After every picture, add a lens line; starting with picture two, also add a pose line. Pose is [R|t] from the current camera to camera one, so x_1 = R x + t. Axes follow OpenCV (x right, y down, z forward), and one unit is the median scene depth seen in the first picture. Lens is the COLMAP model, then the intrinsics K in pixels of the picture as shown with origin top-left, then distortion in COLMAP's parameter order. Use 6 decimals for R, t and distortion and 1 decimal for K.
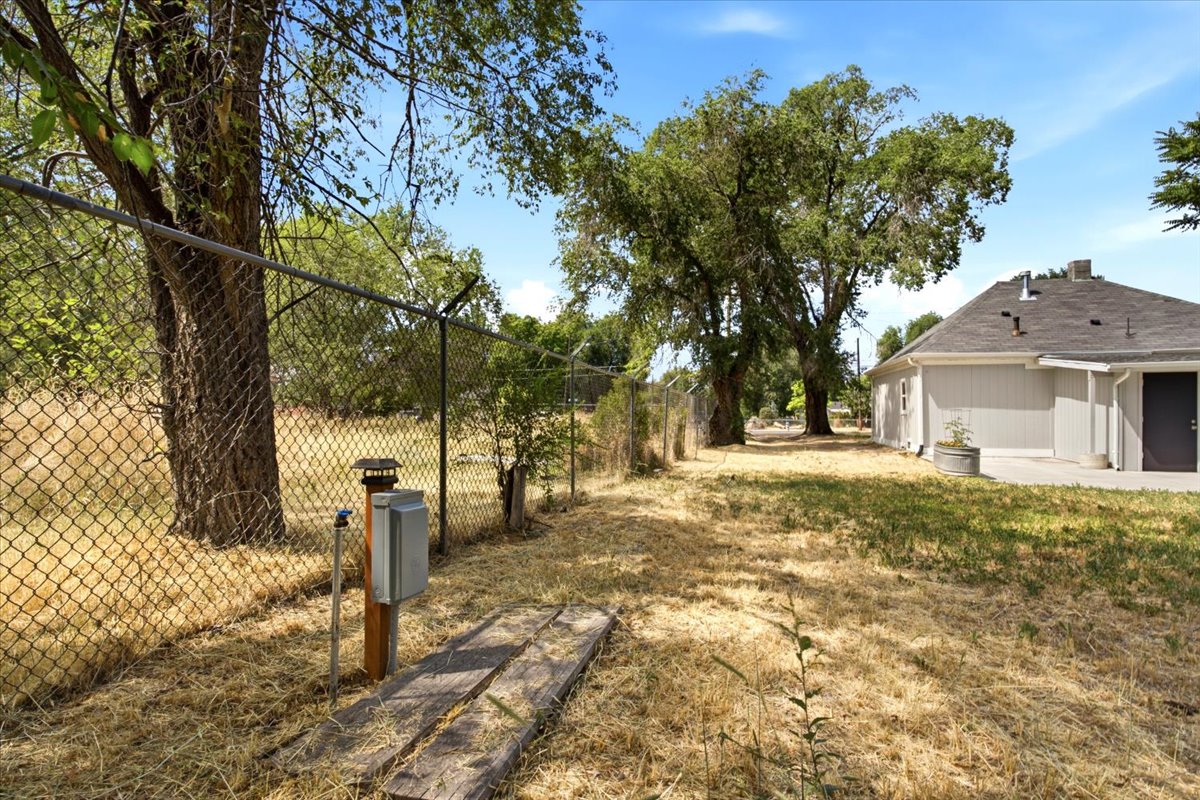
lens RADIAL K [[573.7, 0, 600.0], [0, 573.7, 400.0], [0, 0, 1]] dist [0.002003, -0.000369]
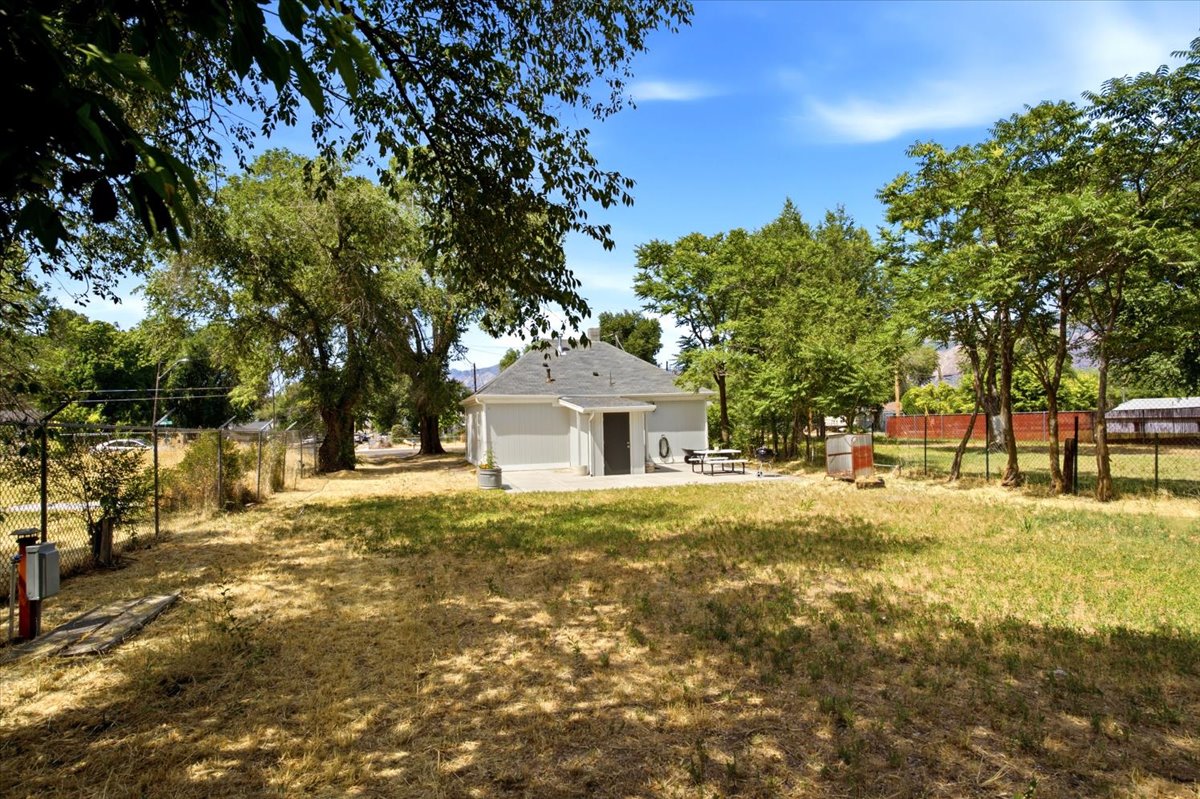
lens RADIAL K [[624.8, 0, 601.2], [0, 624.8, 404.7], [0, 0, 1]] dist [-0.000514, -0.000906]
pose [[0.848877, -0.009640, 0.528502, 0.030667], [0.009889, 0.999948, 0.002356, -0.059410], [-0.528498, 0.003227, 0.848929, -0.356311]]
